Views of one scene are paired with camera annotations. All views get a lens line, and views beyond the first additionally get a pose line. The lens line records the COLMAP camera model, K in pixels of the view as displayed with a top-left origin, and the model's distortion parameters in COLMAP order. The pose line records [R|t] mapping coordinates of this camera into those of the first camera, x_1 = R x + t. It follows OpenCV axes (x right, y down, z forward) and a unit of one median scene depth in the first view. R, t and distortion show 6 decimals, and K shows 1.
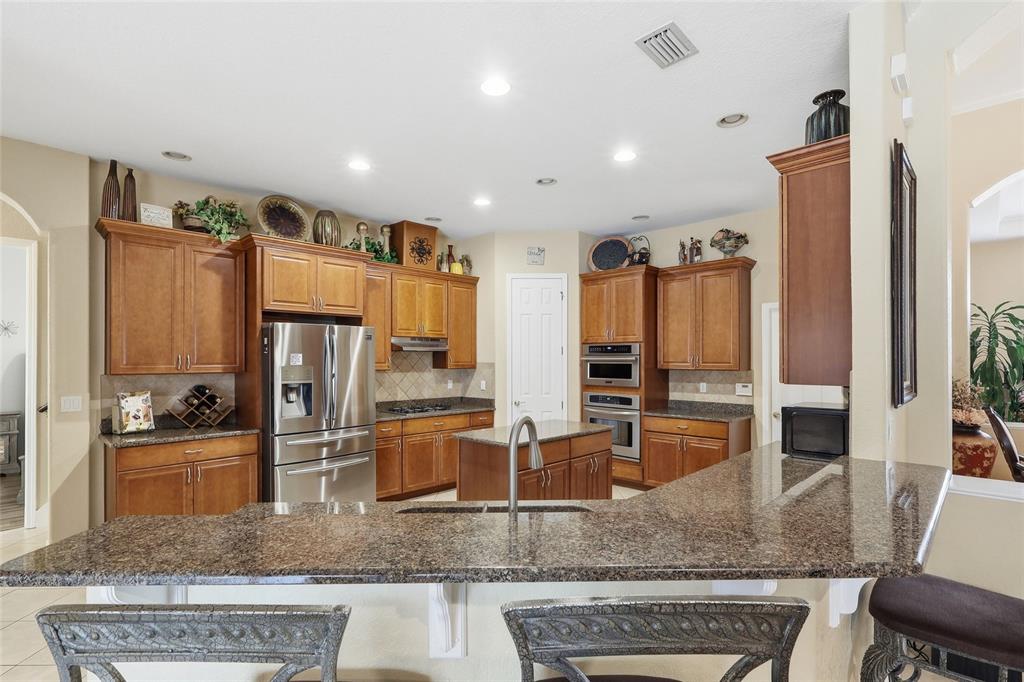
lens RADIAL K [[485.9, 0, 516.5], [0, 485.9, 354.4], [0, 0, 1]] dist [-0.000678, -0.000474]
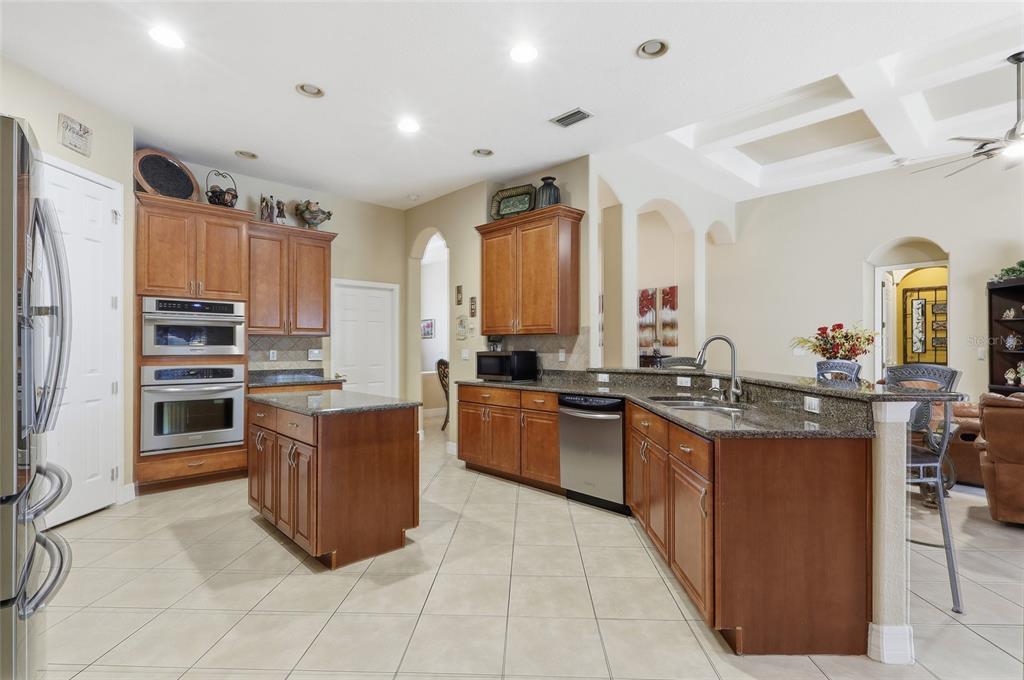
lens RADIAL K [[484.5, 0, 511.5], [0, 484.5, 344.1], [0, 0, 1]] dist [0.000835, 0.000055]
pose [[0.056958, 0.010004, 0.998326, -0.543585], [-0.009831, 0.999907, -0.009459, 0.050876], [-0.998328, -0.009276, 0.057051, 0.473704]]
